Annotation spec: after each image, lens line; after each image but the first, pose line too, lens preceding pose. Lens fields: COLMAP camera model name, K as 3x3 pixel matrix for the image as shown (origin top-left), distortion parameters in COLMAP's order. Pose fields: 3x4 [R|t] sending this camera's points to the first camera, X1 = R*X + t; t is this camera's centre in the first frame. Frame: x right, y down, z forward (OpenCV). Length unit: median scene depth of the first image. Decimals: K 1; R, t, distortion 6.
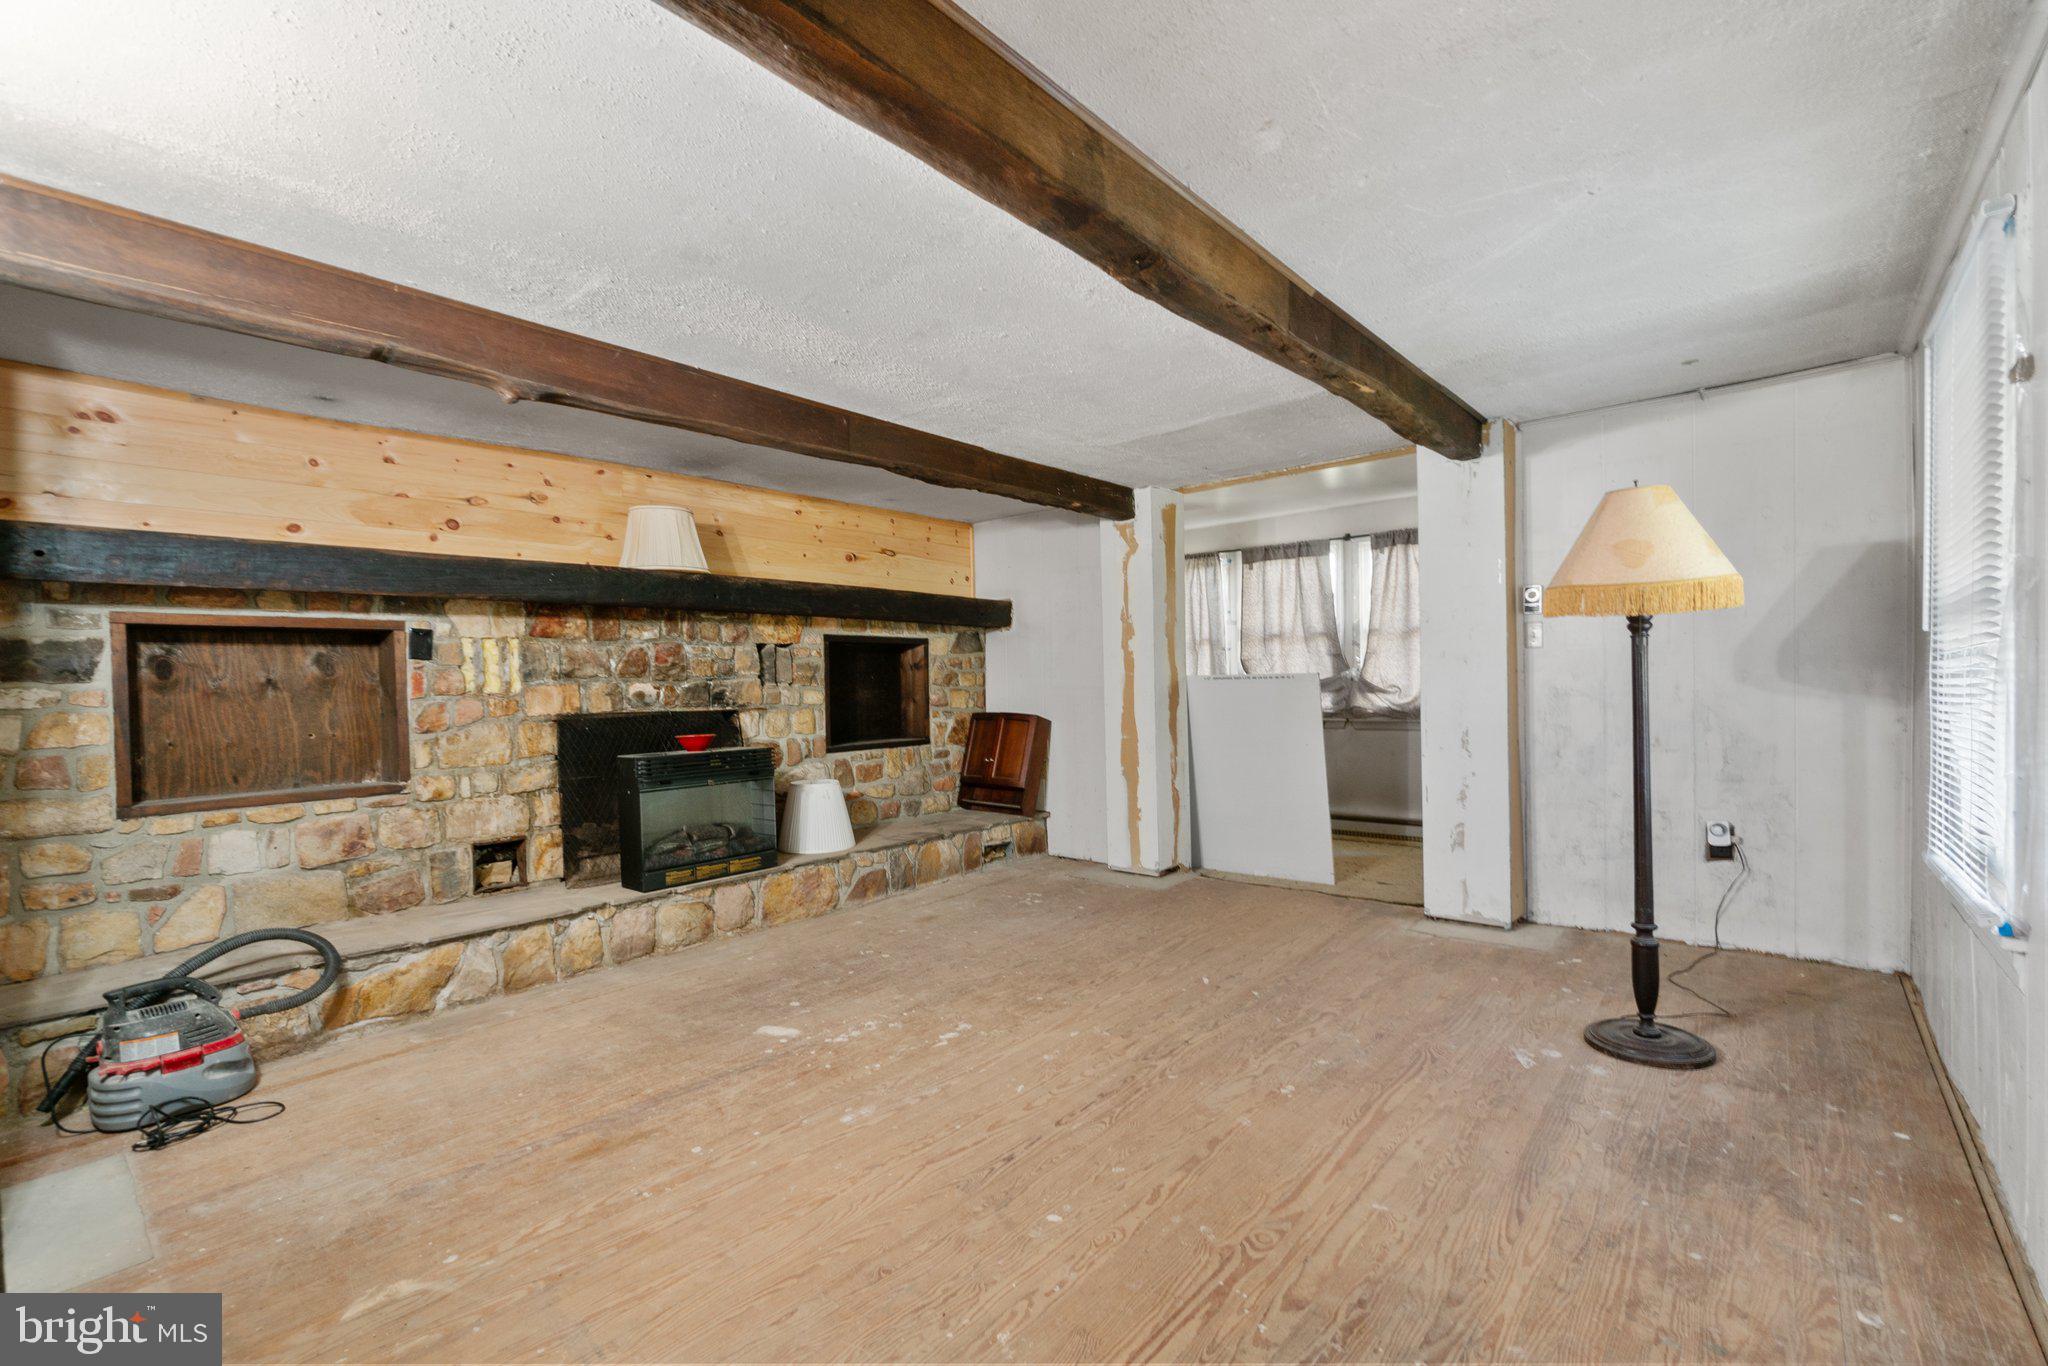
lens RADIAL K [[899.8, 0, 1024.5], [0, 899.8, 689.2], [0, 0, 1]] dist [-0.004021, -0.000126]
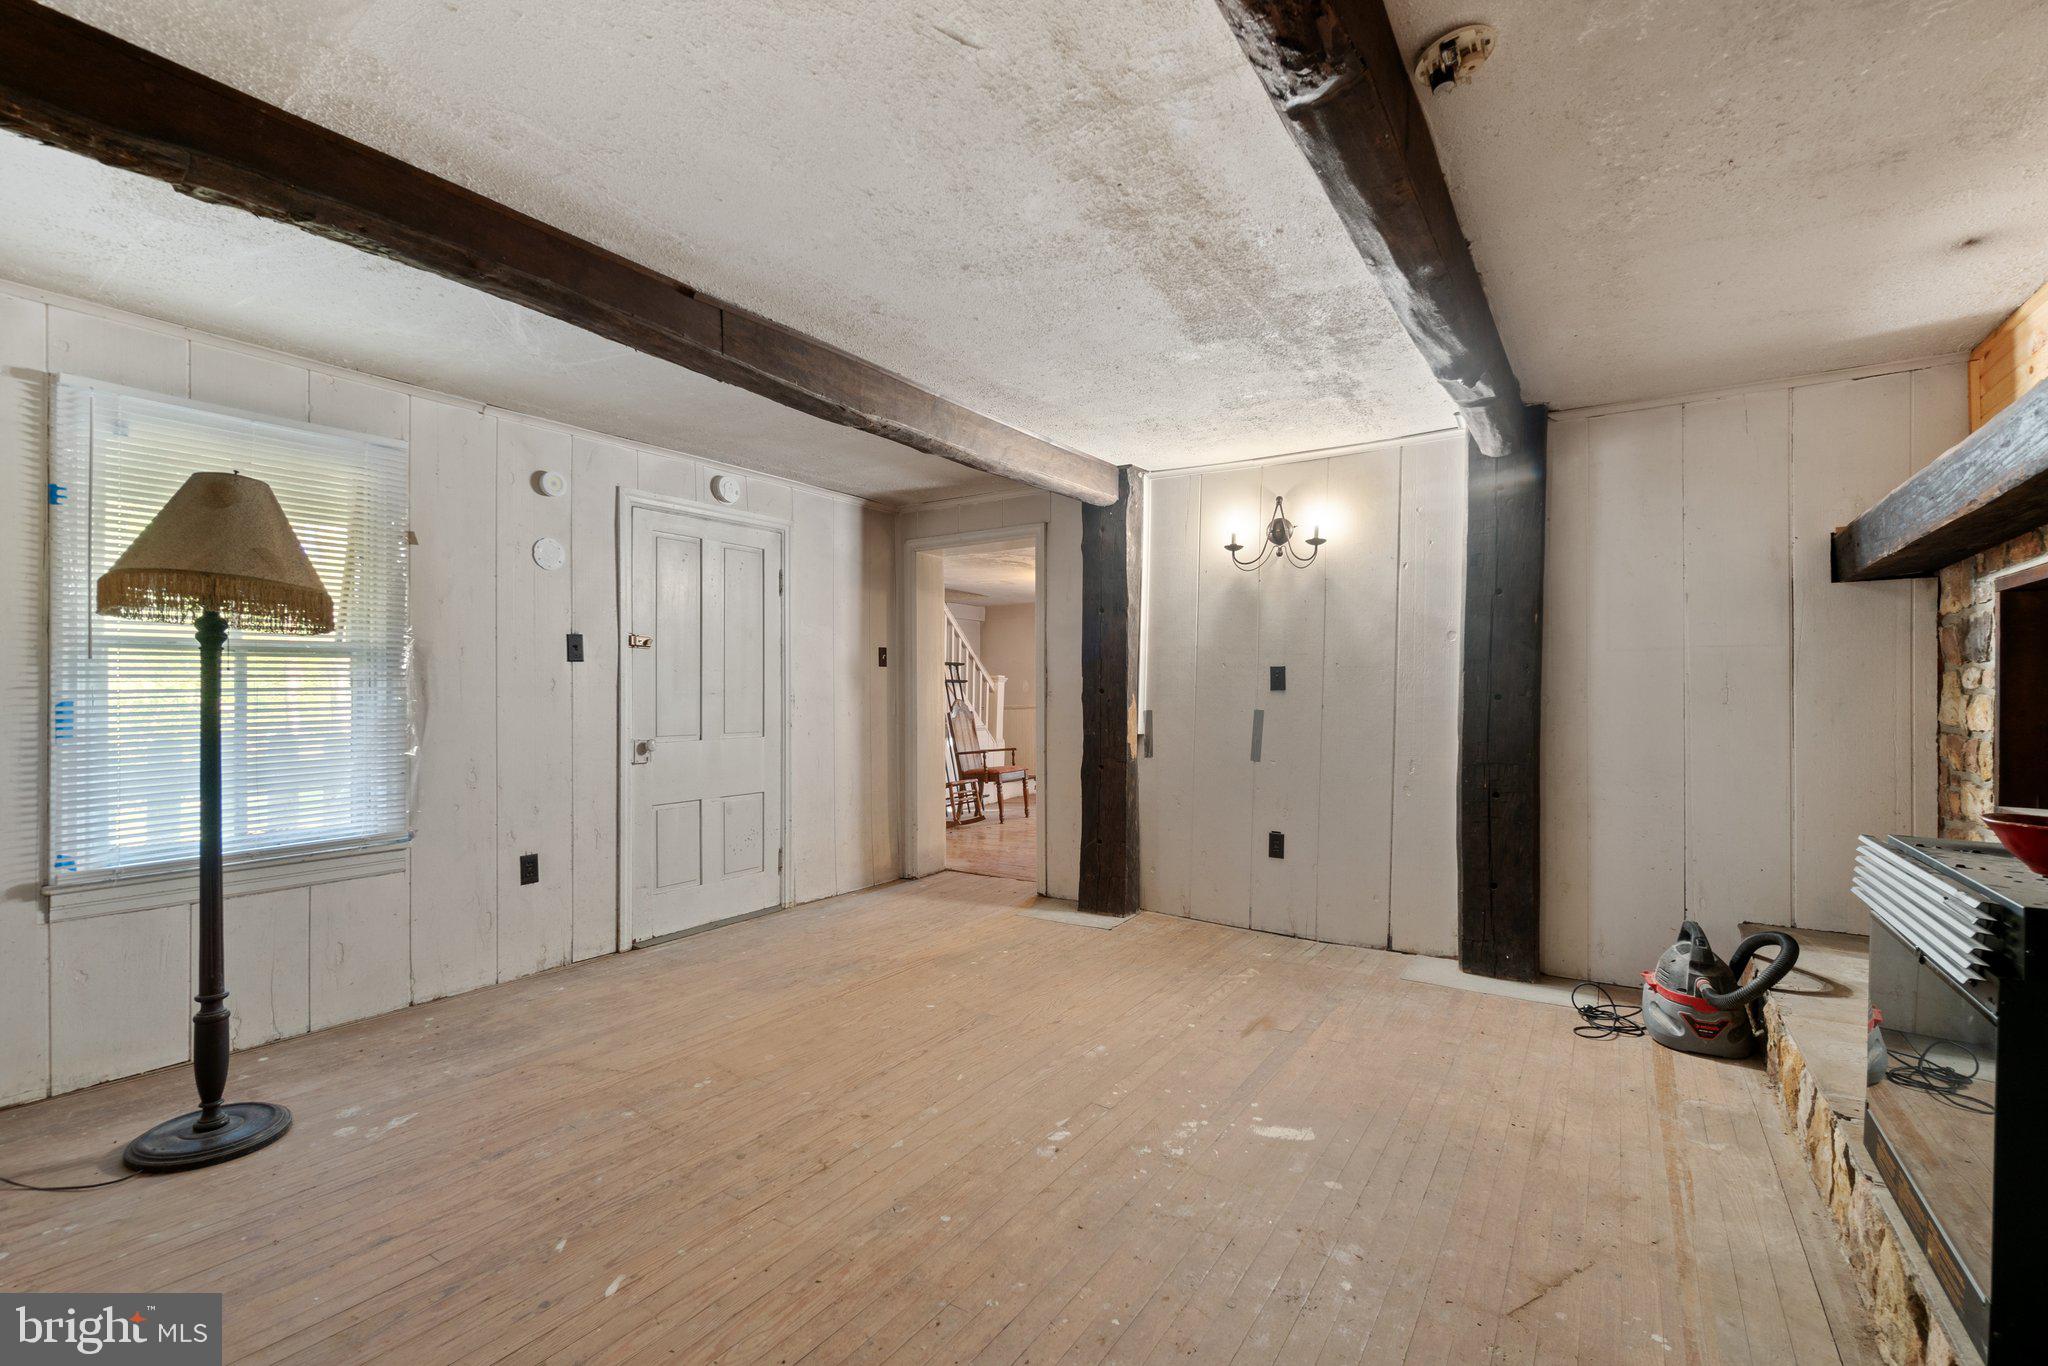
lens RADIAL K [[899.8, 0, 1023.5], [0, 899.8, 691.2], [0, 0, 1]] dist [-0.004021, -0.000126]
pose [[-0.992378, 0.021341, -0.121365, 0.041797], [0.021190, 0.999772, 0.002529, -0.005243], [0.121392, -0.000062, -0.992605, 2.170803]]
